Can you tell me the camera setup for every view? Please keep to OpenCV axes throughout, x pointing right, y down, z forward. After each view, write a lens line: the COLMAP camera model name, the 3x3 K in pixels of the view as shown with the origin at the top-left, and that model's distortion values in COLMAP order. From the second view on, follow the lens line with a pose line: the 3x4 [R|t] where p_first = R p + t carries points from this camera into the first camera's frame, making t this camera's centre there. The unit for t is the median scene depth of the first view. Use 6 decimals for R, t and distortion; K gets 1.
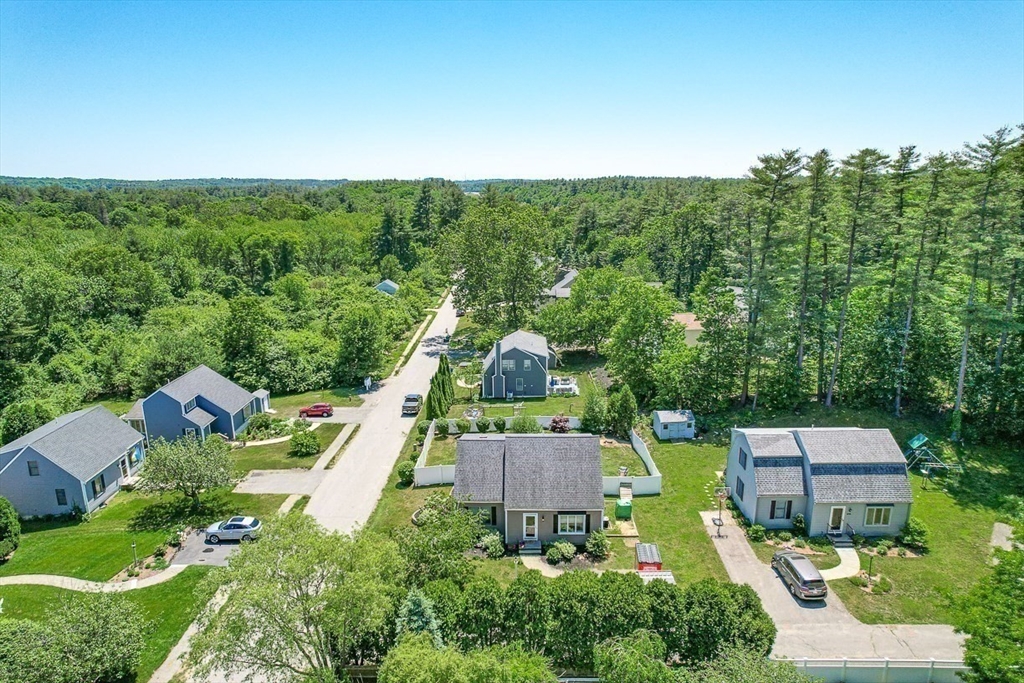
lens RADIAL K [[654.4, 0, 512.0], [0, 654.4, 341.5], [0, 0, 1]] dist [-0.073600, 0.087387]
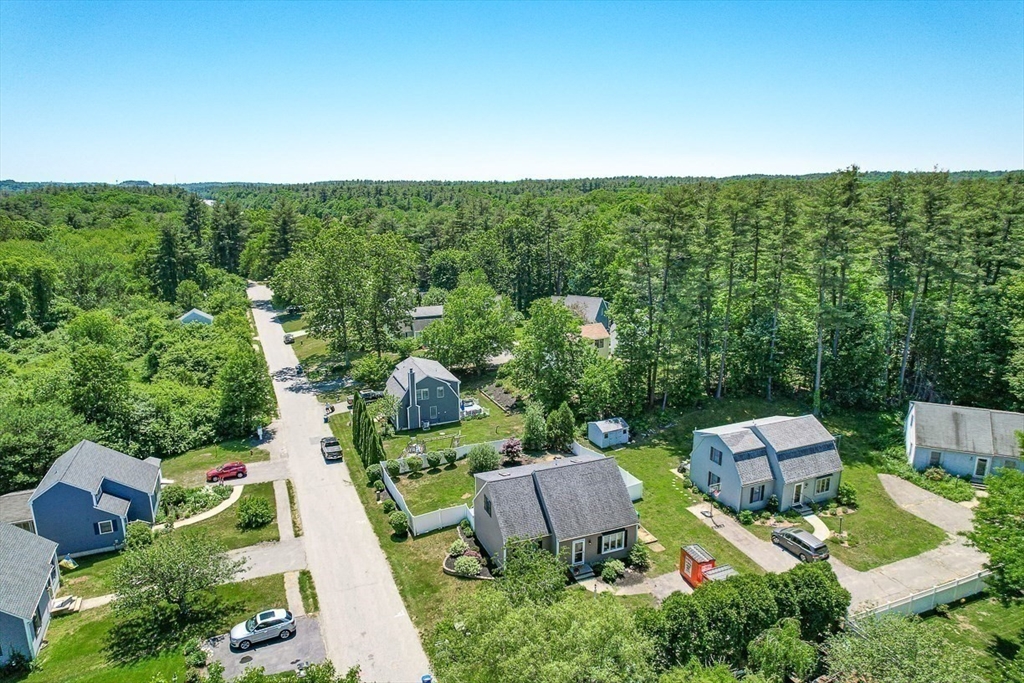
lens RADIAL K [[654.4, 0, 512.0], [0, 654.4, 341.5], [0, 0, 1]] dist [-0.073600, 0.087387]
pose [[0.919711, -0.088551, 0.382480, -0.314981], [0.089782, 0.995853, 0.014668, -0.057509], [-0.382193, 0.020850, 0.923847, 0.043714]]
